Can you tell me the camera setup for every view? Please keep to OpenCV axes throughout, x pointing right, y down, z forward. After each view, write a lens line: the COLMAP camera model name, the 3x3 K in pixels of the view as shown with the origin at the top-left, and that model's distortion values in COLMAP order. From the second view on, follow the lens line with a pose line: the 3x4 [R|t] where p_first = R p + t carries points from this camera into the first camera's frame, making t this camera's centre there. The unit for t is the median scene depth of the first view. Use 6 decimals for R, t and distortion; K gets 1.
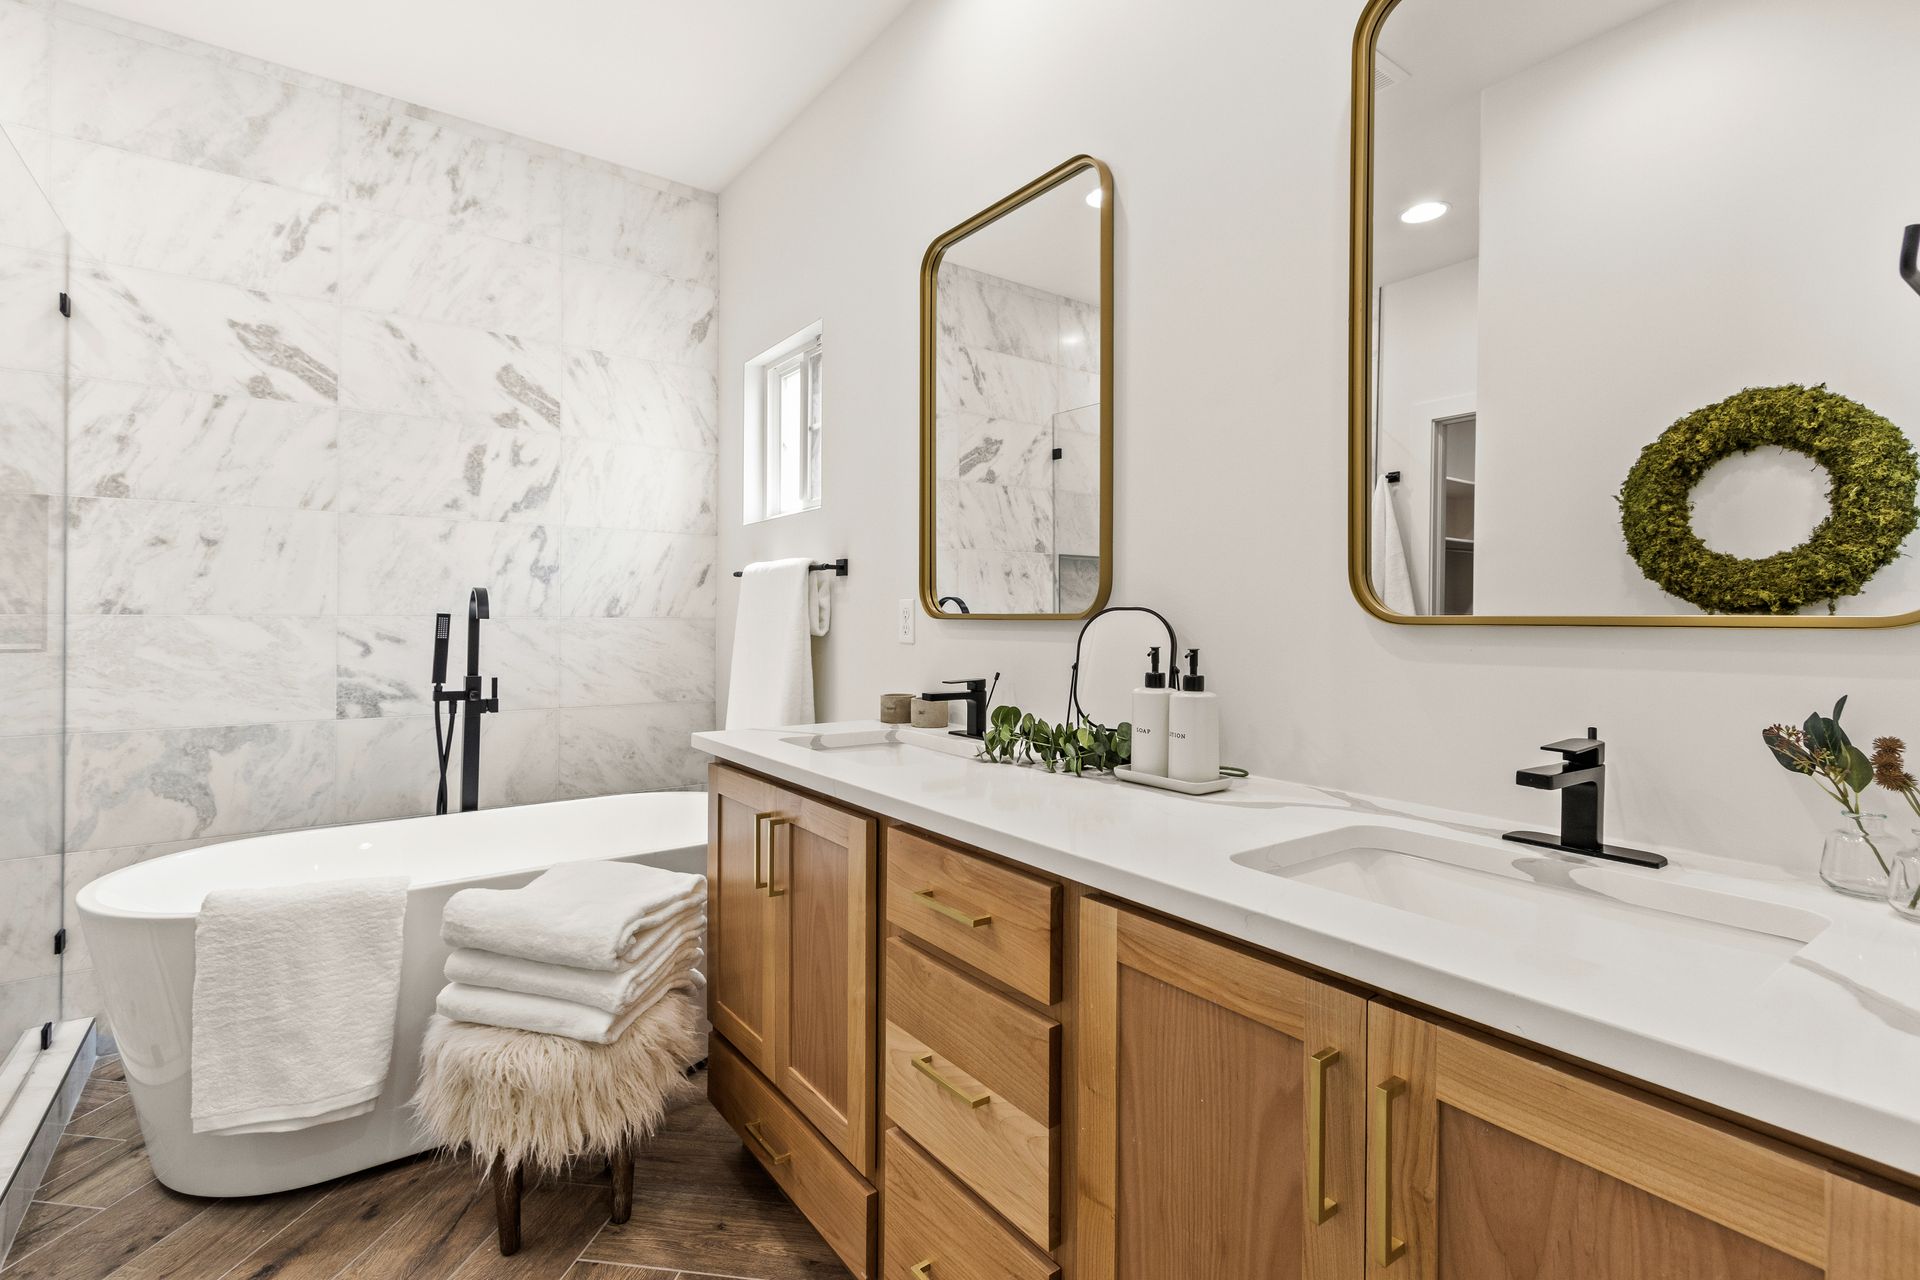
lens RADIAL K [[887.4, 0, 955.0], [0, 887.4, 627.2], [0, 0, 1]] dist [0.004285, -0.001228]
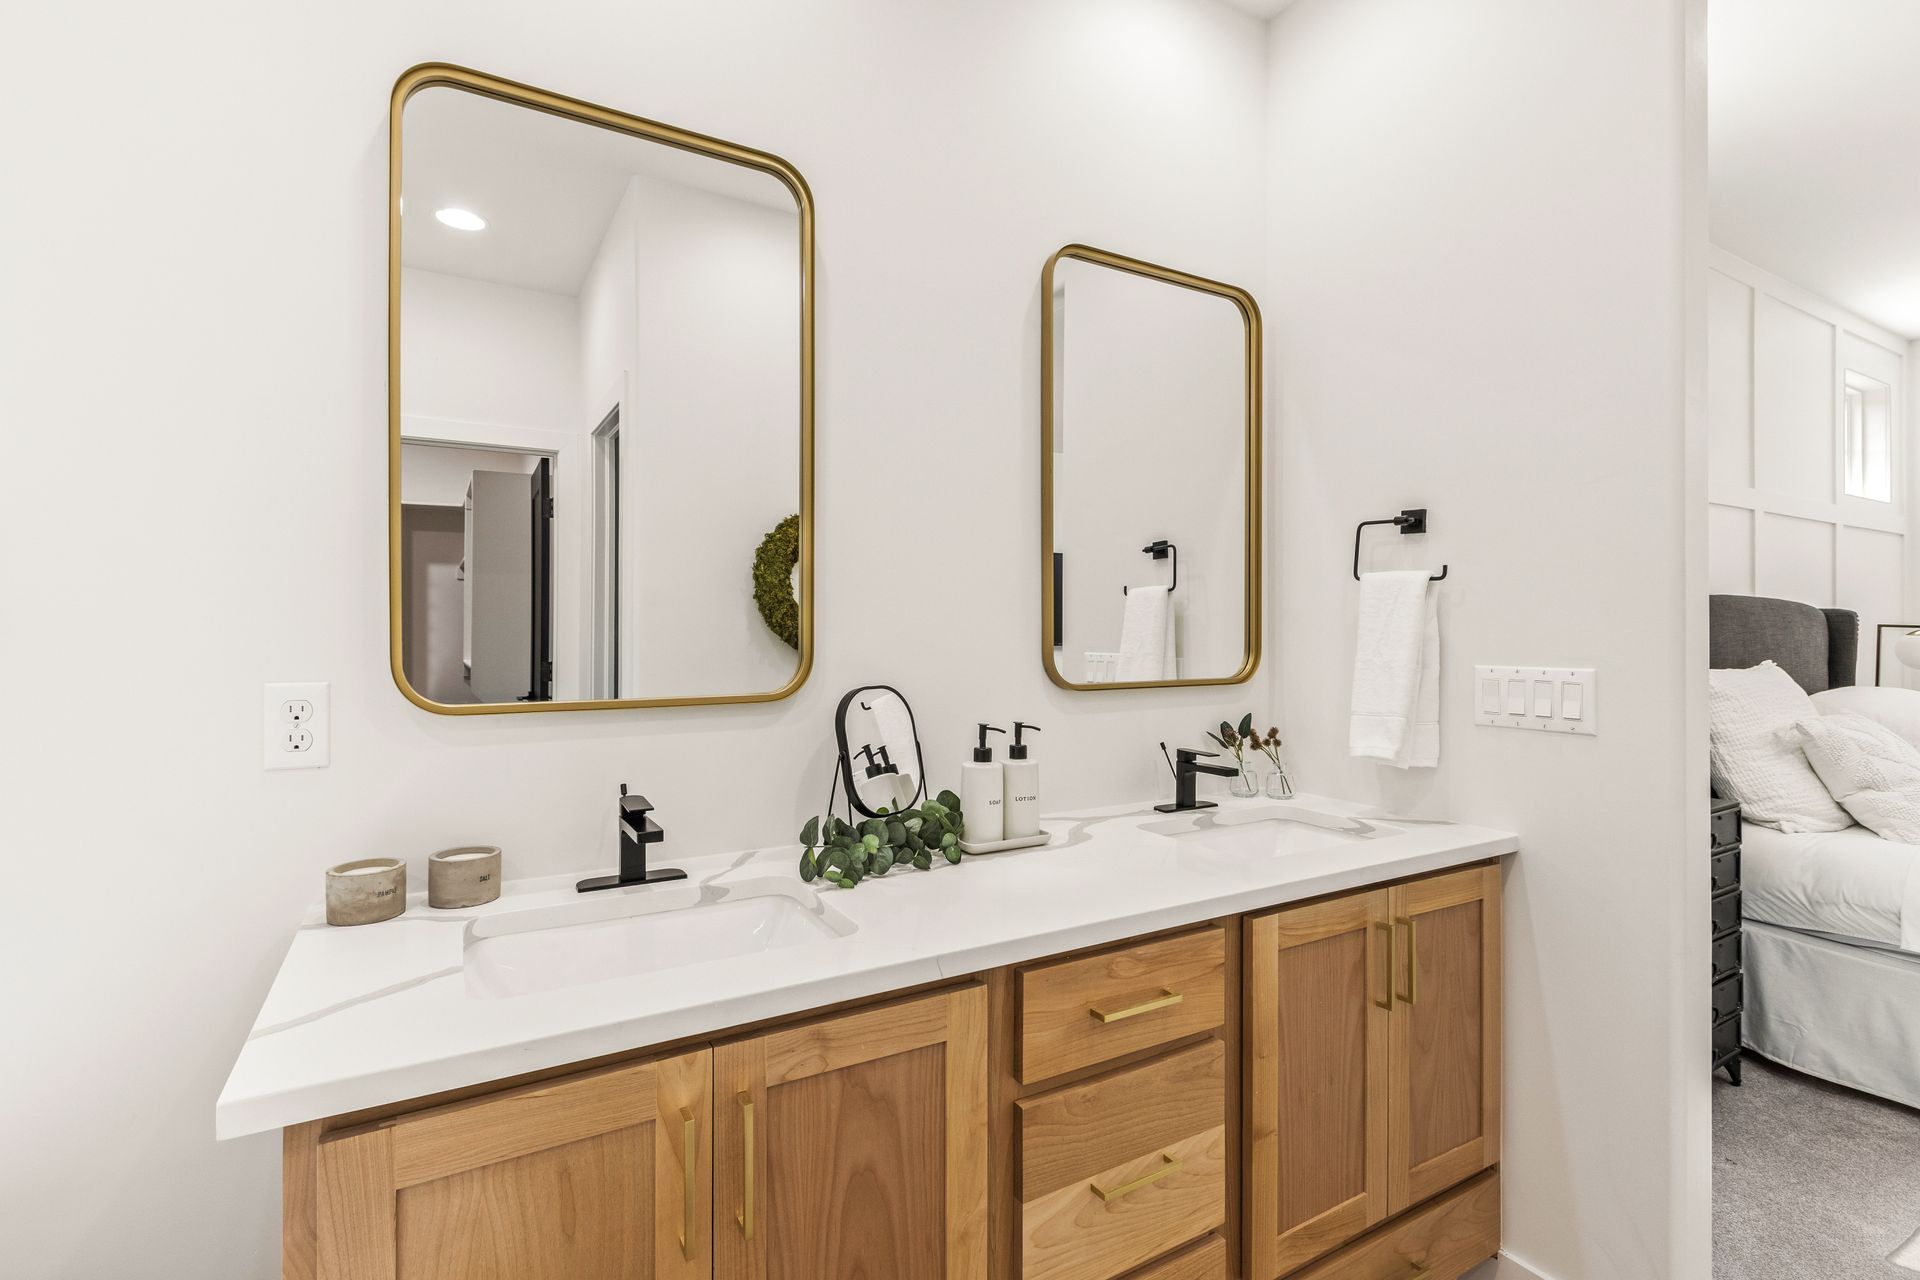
lens RADIAL K [[887.4, 0, 959.1], [0, 887.4, 632.2], [0, 0, 1]] dist [0.004285, -0.001228]
pose [[0.106575, -0.009056, 0.994263, -1.464049], [0.010931, 0.999909, 0.007936, -0.168312], [-0.994245, 0.010022, 0.106665, 1.553866]]
